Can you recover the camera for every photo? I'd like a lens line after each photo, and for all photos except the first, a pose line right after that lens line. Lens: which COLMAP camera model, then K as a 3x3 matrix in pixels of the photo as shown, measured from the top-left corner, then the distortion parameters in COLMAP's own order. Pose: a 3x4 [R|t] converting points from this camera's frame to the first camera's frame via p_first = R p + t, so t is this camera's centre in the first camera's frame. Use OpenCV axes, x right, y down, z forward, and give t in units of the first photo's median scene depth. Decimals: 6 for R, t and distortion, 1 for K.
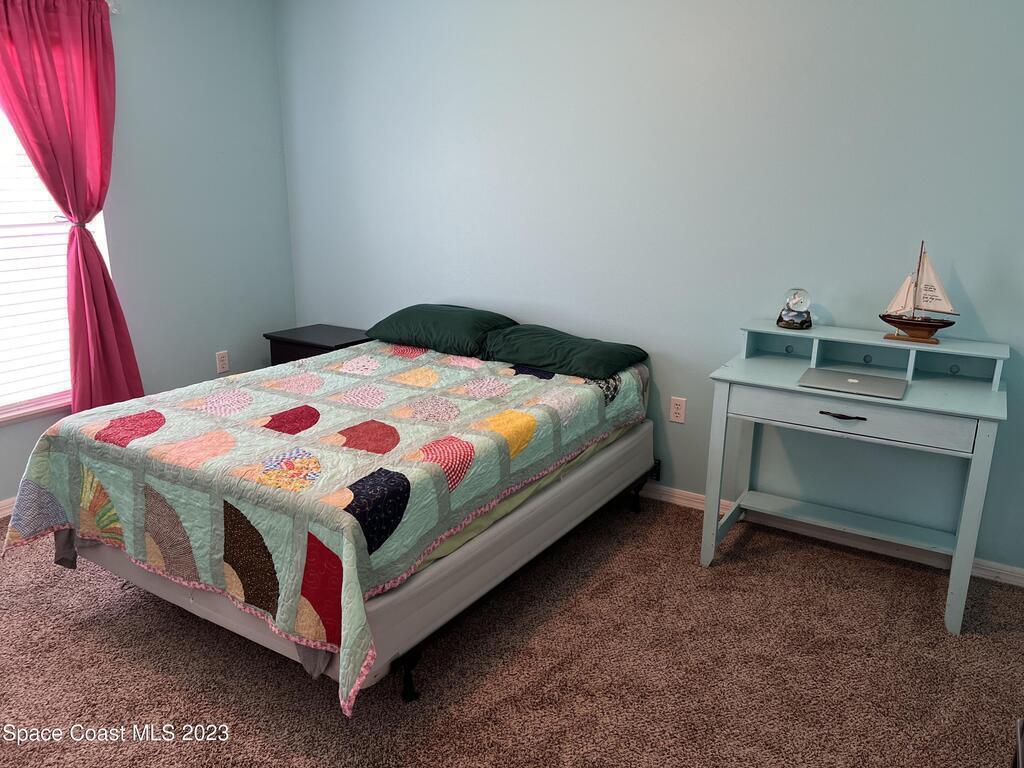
lens RADIAL K [[775.7, 0, 509.5], [0, 775.7, 386.7], [0, 0, 1]] dist [0.066872, -0.073372]
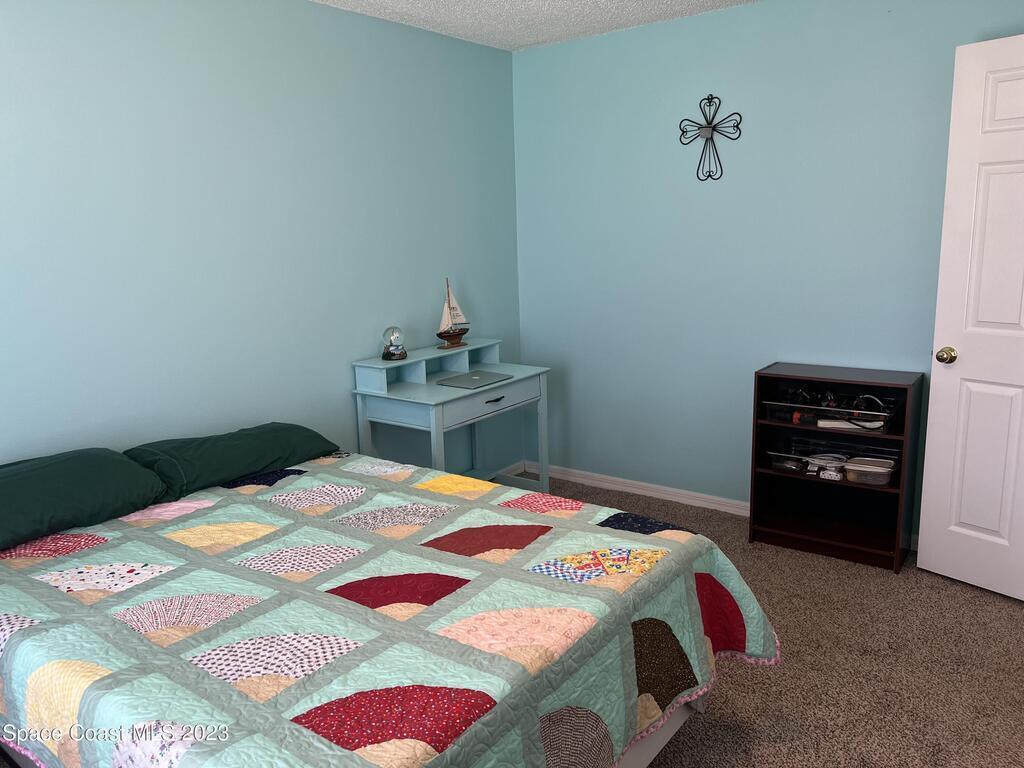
lens RADIAL K [[775.7, 0, 509.5], [0, 775.7, 386.7], [0, 0, 1]] dist [0.066872, -0.073372]
pose [[0.083115, -0.215841, 0.972885, -0.820177], [0.298584, 0.936805, 0.182328, -0.205040], [-0.950757, 0.275333, 0.142309, 0.676995]]
